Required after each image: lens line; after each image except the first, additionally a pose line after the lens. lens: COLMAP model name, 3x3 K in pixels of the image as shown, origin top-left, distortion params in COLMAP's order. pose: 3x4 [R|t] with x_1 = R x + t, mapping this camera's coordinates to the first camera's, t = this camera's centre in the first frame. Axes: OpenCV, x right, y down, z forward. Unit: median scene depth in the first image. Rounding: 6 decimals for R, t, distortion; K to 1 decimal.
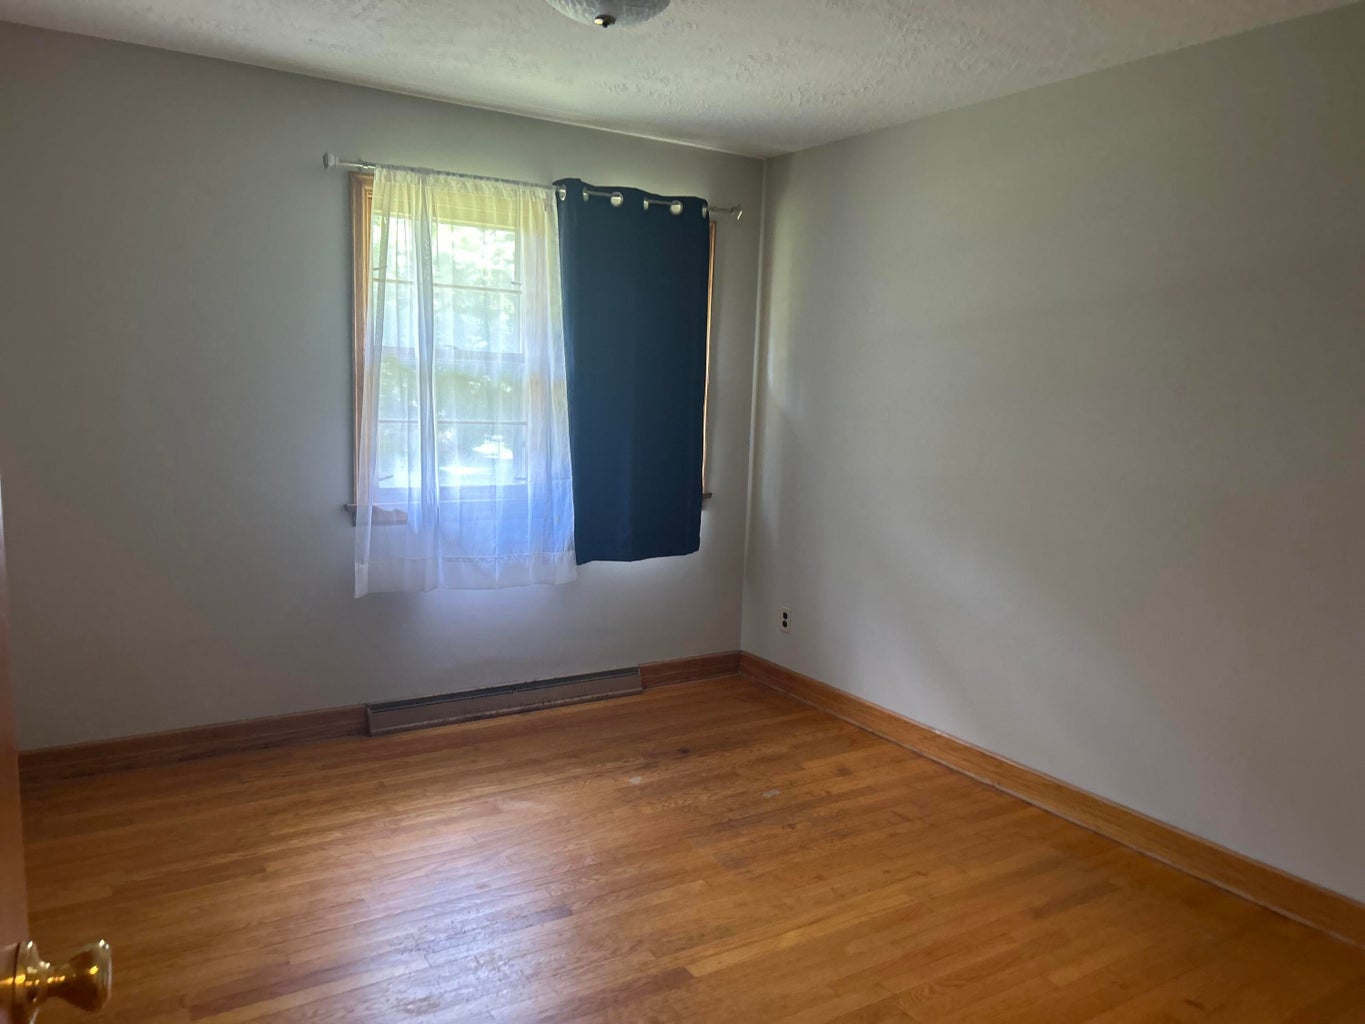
lens RADIAL K [[1015.5, 0, 682.5], [0, 1015.5, 512.0], [0, 0, 1]] dist [0.009550, 0.001405]
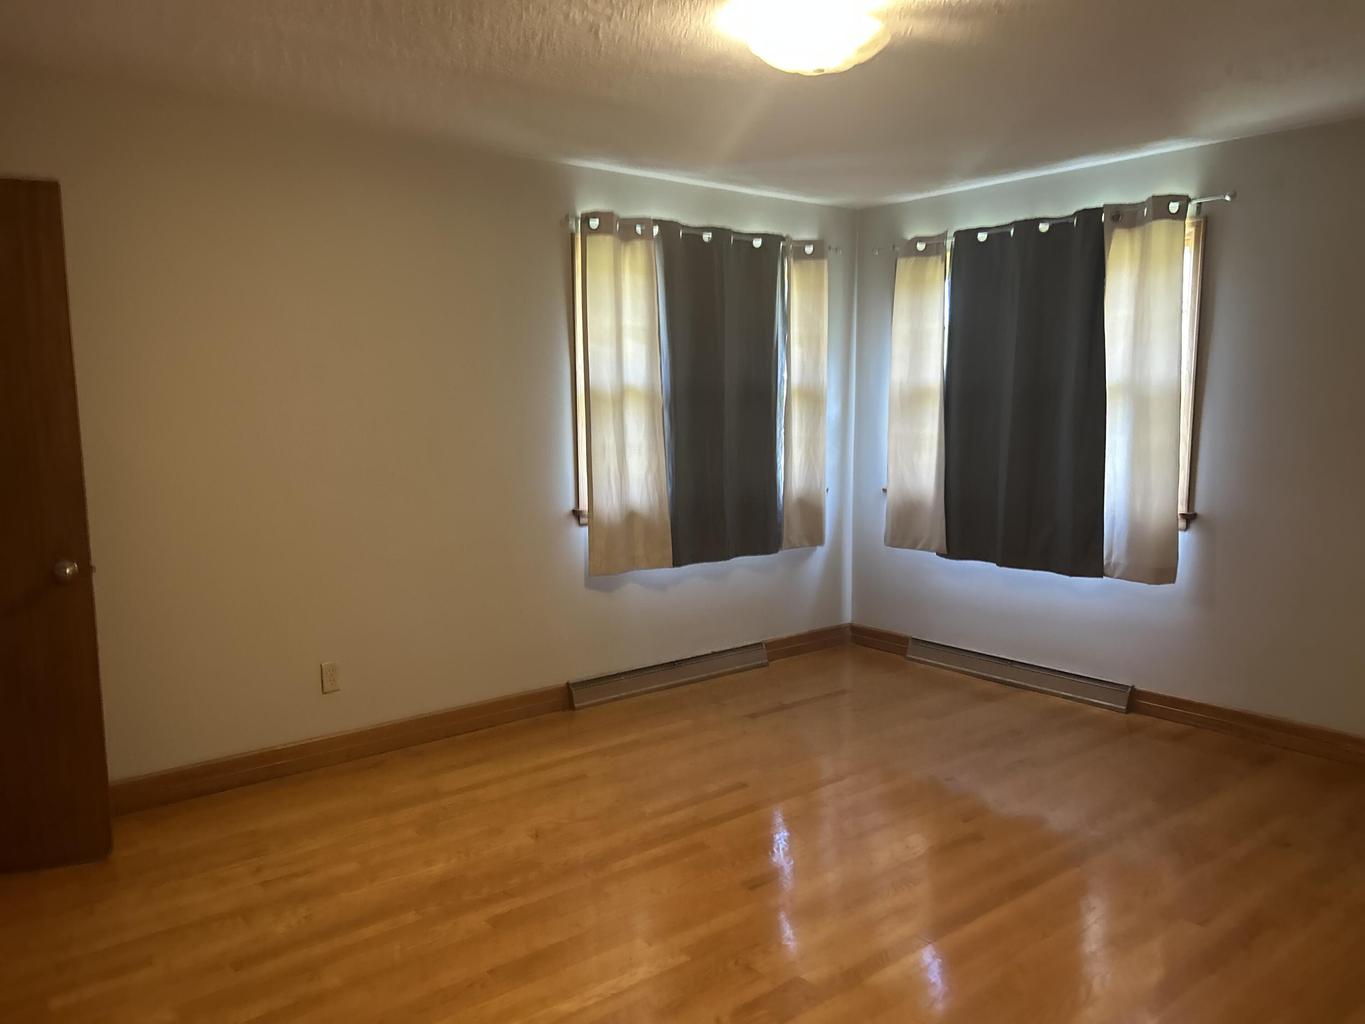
lens RADIAL K [[1037.4, 0, 682.5], [0, 1037.4, 512.0], [0, 0, 1]] dist [0.005898, 0.001179]
pose [[0.993189, -0.057194, 0.101513, -0.245234], [0.058599, 0.998222, -0.010911, 0.012794], [-0.100708, 0.016785, 0.994774, -0.162067]]
